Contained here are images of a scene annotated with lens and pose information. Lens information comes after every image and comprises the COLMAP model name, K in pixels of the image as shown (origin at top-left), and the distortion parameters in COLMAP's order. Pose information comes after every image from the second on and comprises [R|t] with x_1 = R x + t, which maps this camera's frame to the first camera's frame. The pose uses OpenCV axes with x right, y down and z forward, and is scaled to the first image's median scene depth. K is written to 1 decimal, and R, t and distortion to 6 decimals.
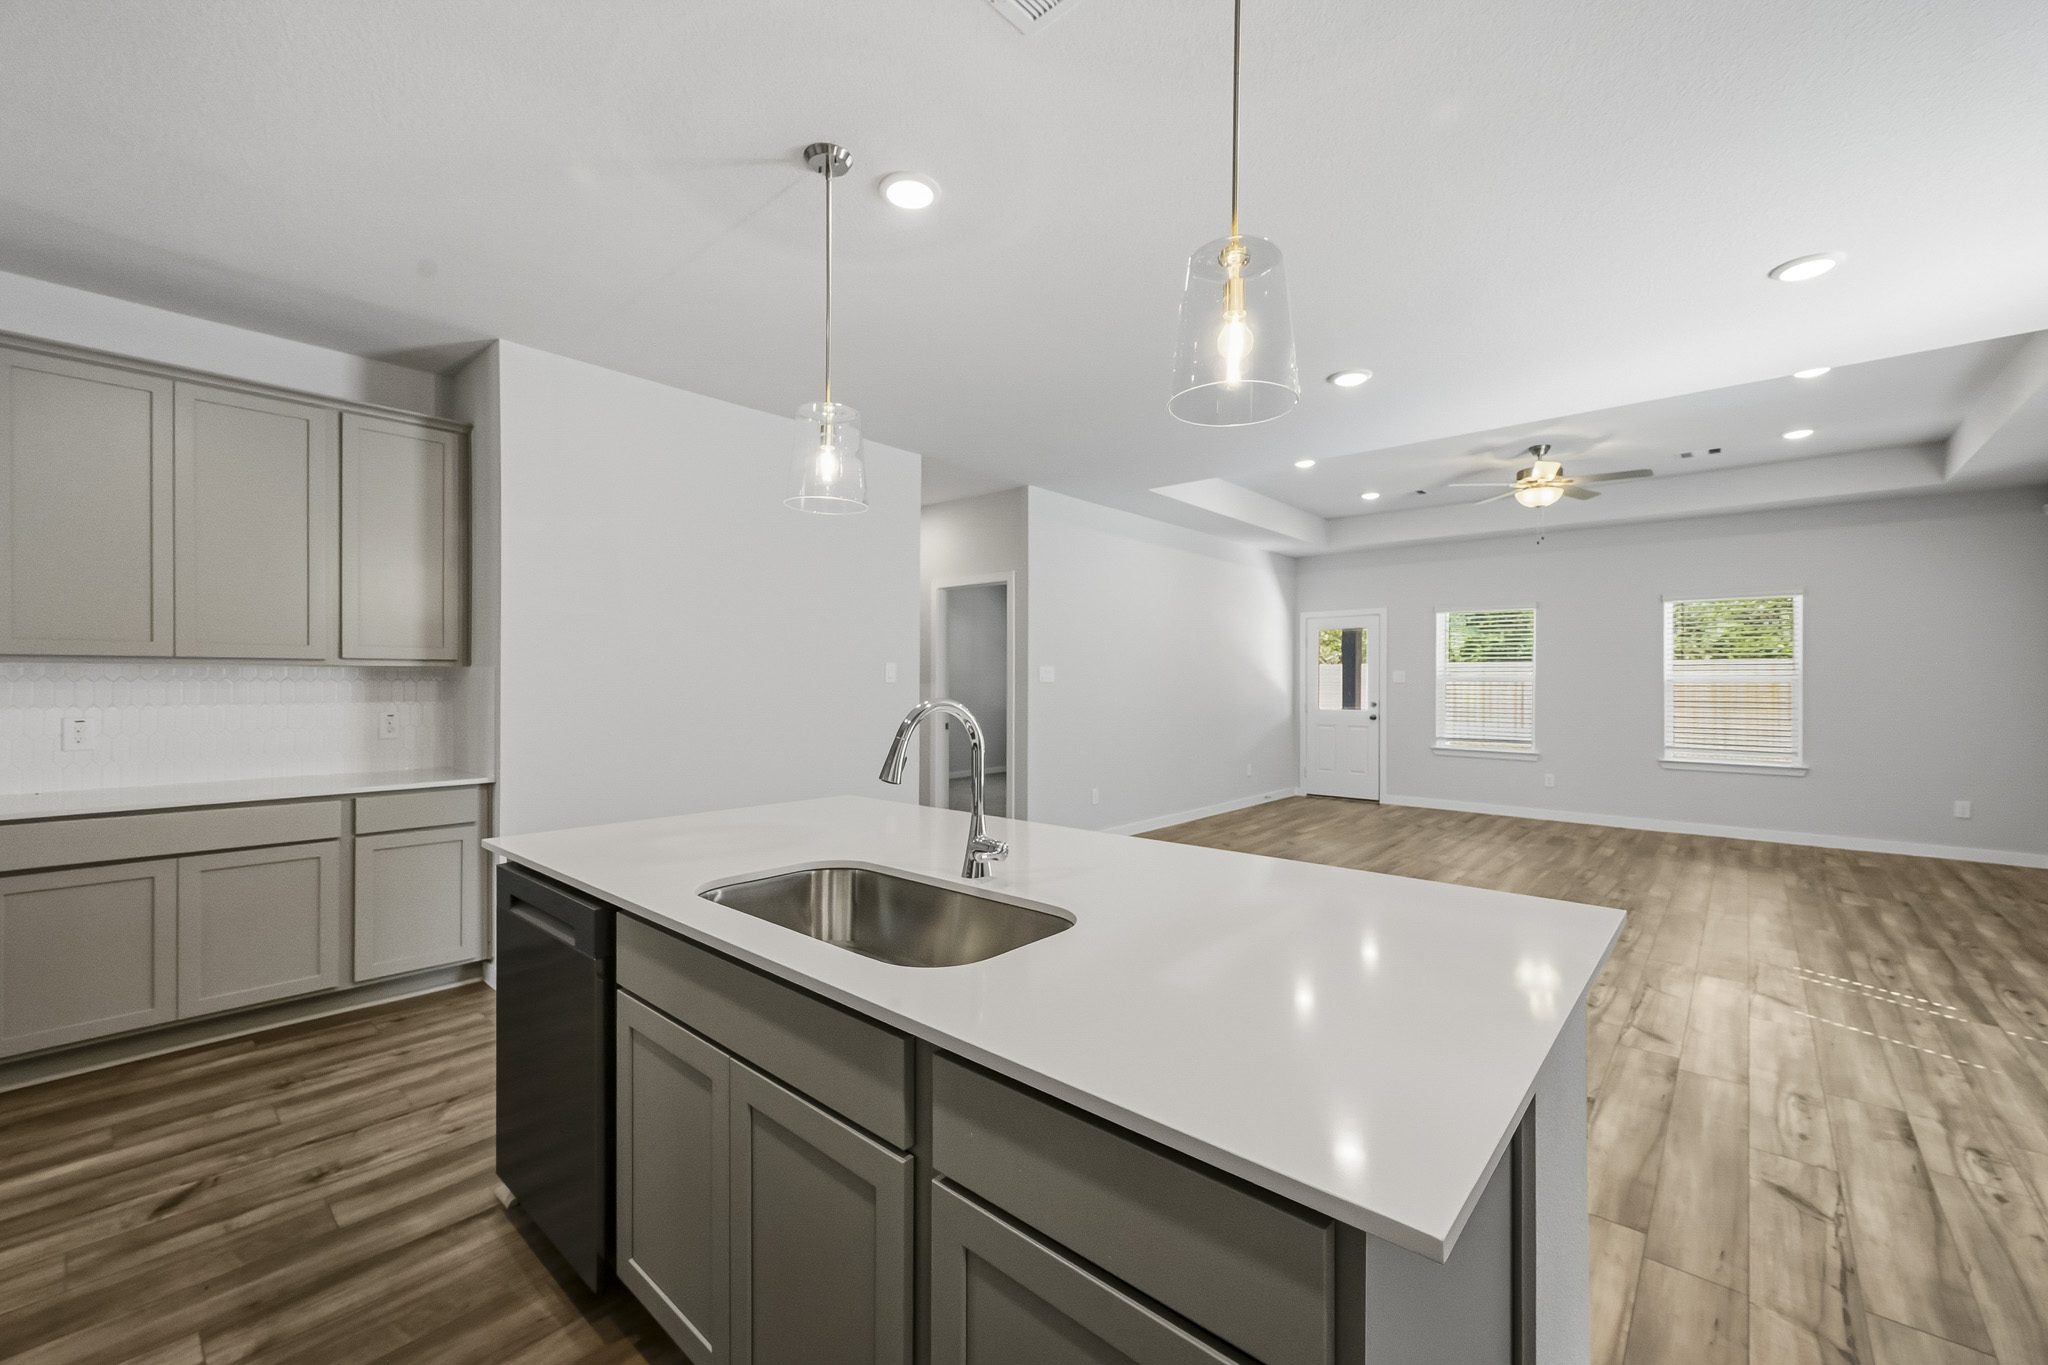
lens RADIAL K [[816.0, 0, 1024.6], [0, 816.0, 683.2], [0, 0, 1]] dist [0.002764, -0.000558]
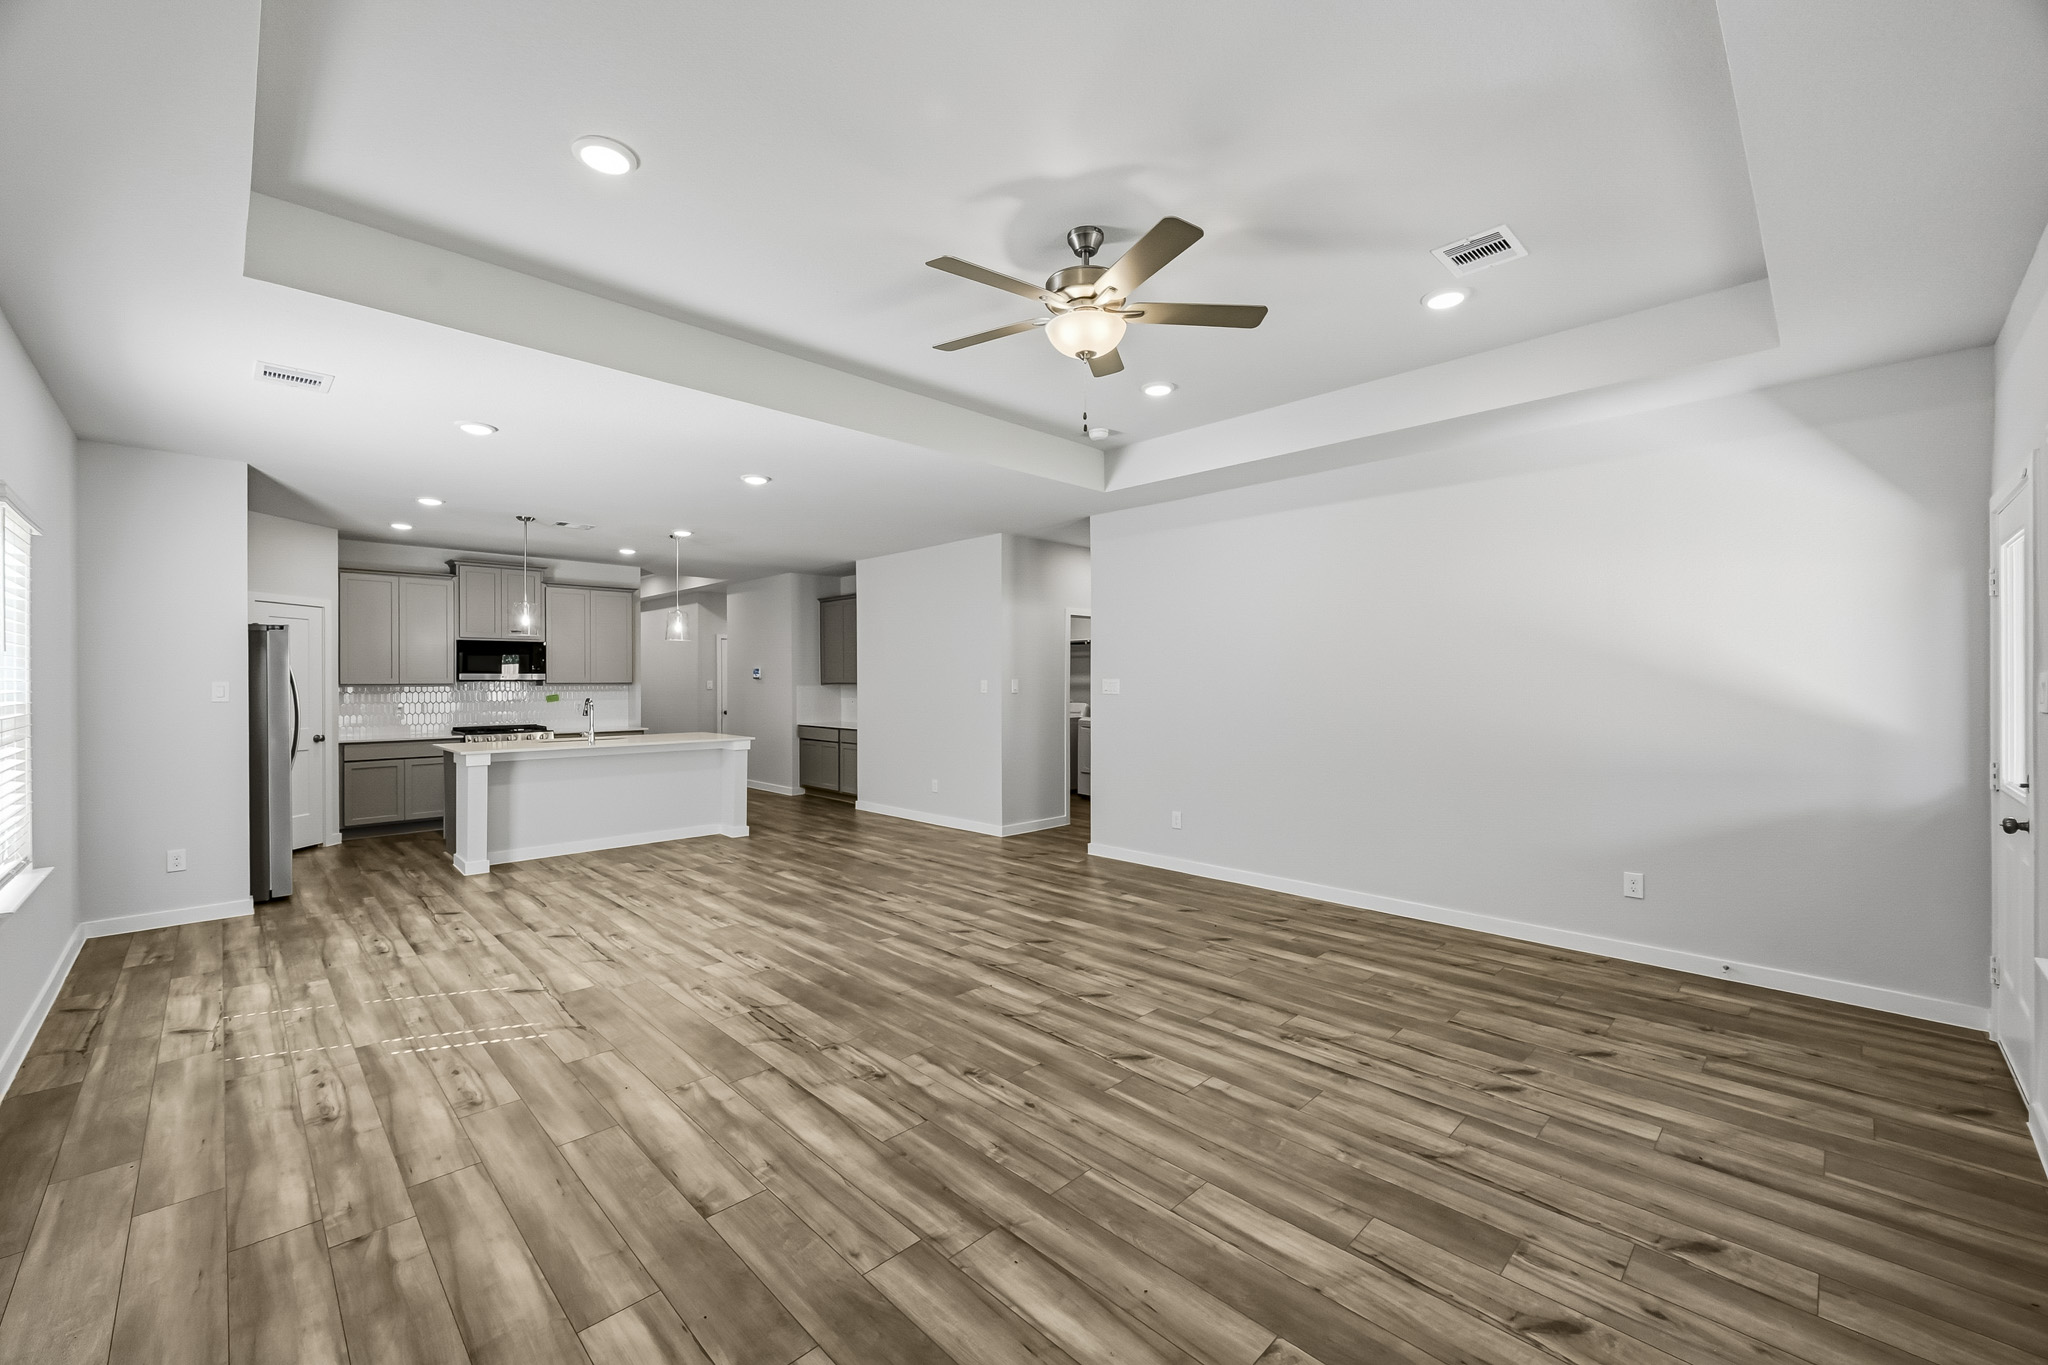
lens RADIAL K [[816.0, 0, 1021.4], [0, 816.0, 676.1], [0, 0, 1]] dist [0.002764, -0.000558]
pose [[-0.069613, -0.008459, -0.997538, 1.133071], [0.001800, 0.999961, -0.008605, -0.016237], [0.997572, -0.002394, -0.069595, 0.999465]]
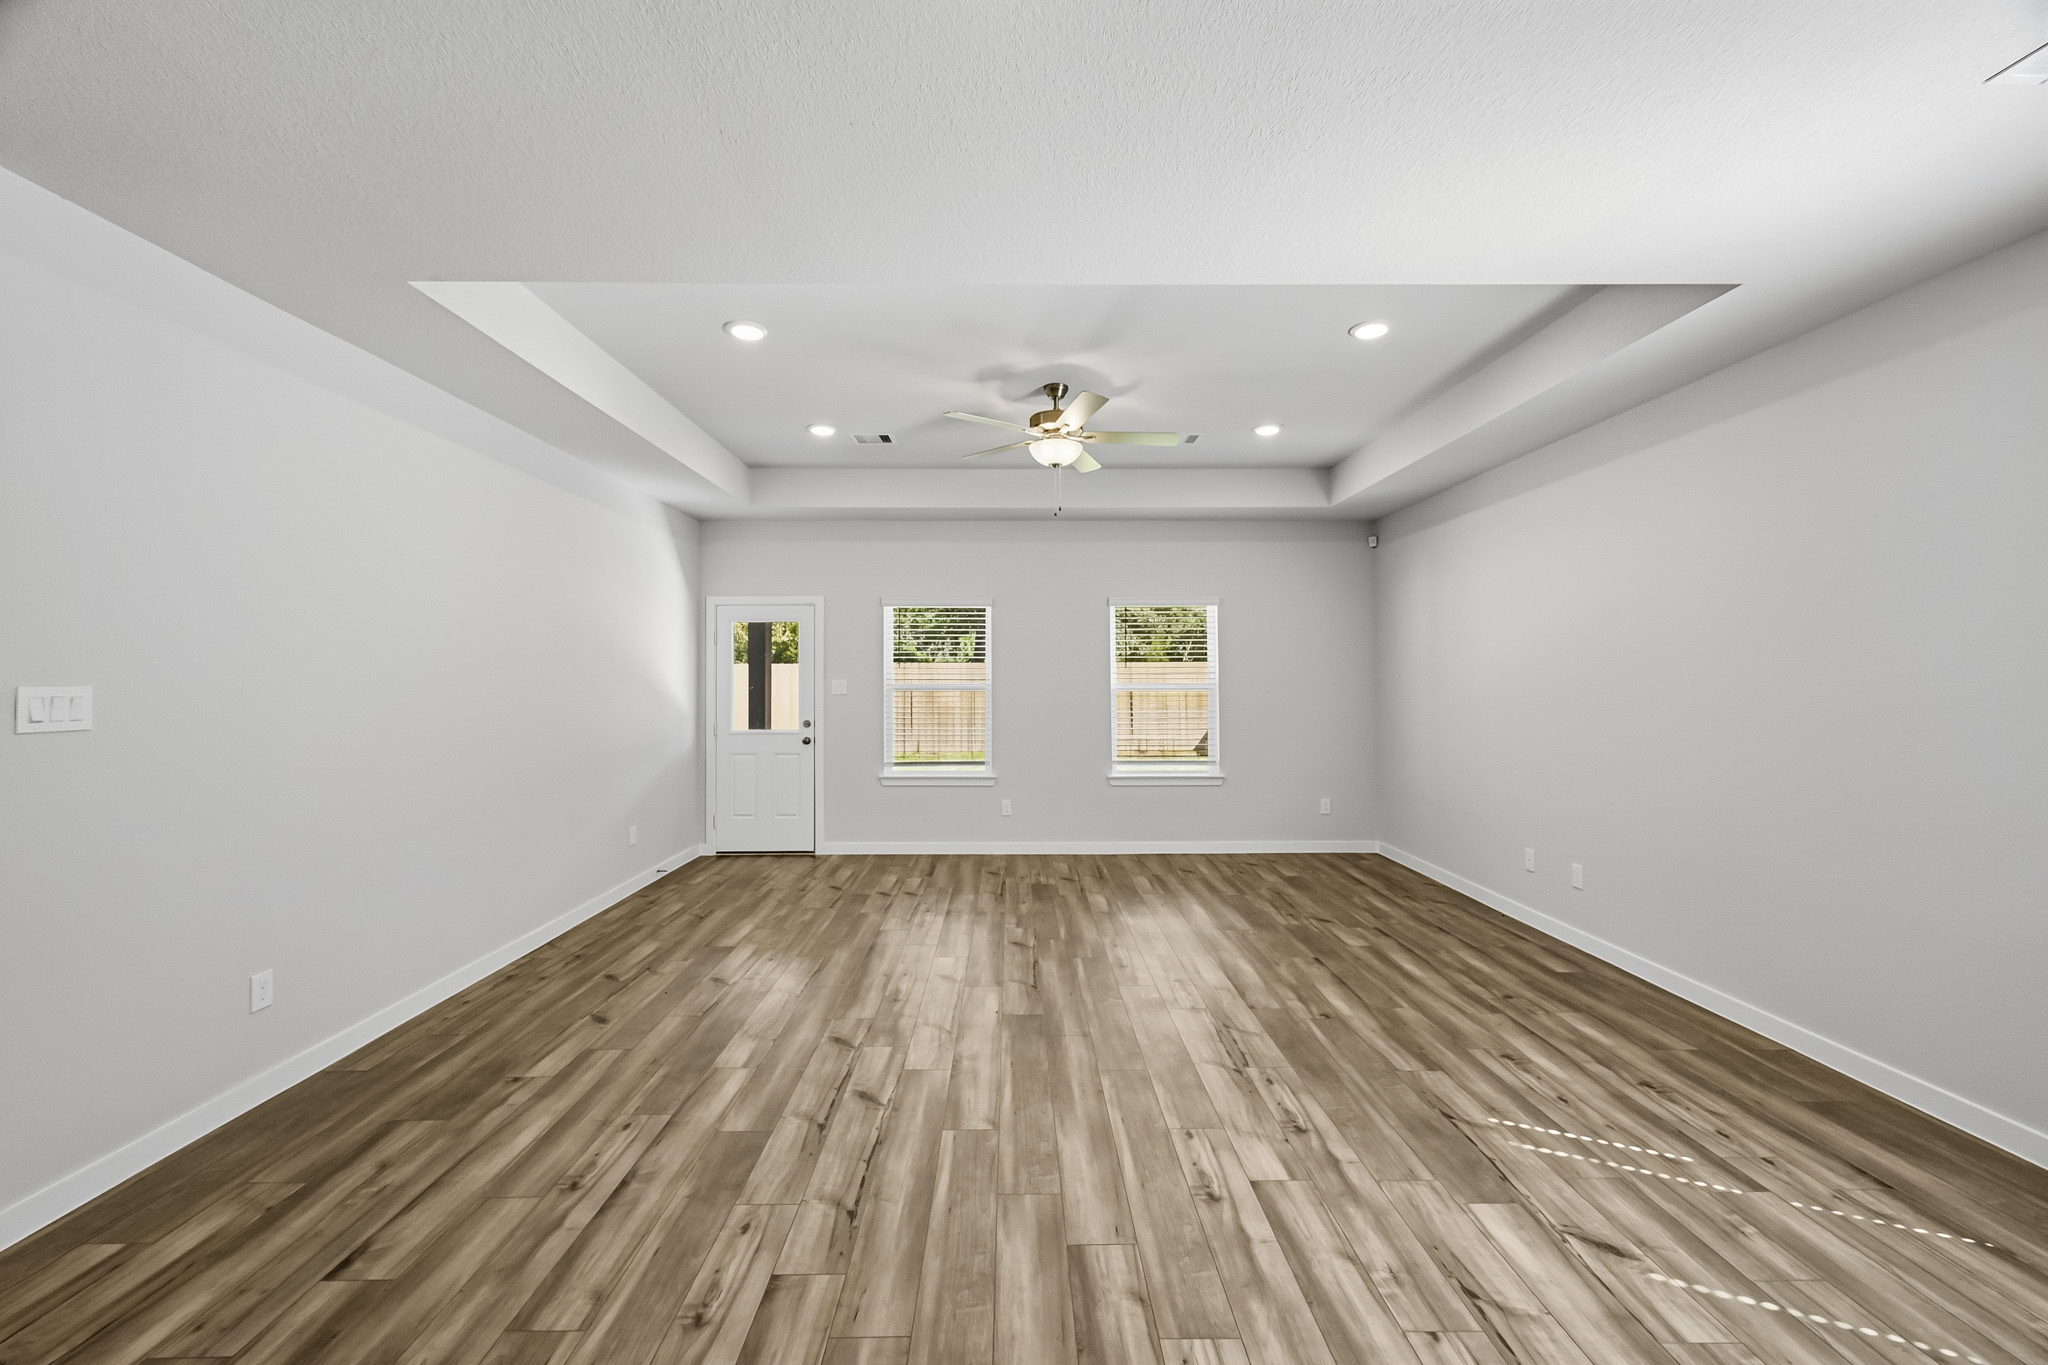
lens RADIAL K [[816.0, 0, 1017.8], [0, 816.0, 666.1], [0, 0, 1]] dist [0.002764, -0.000558]
pose [[0.744690, 0.004853, 0.667392, 0.106590], [0.006688, 0.999869, -0.014733, -0.022361], [-0.667377, 0.015435, 0.744560, 0.473300]]
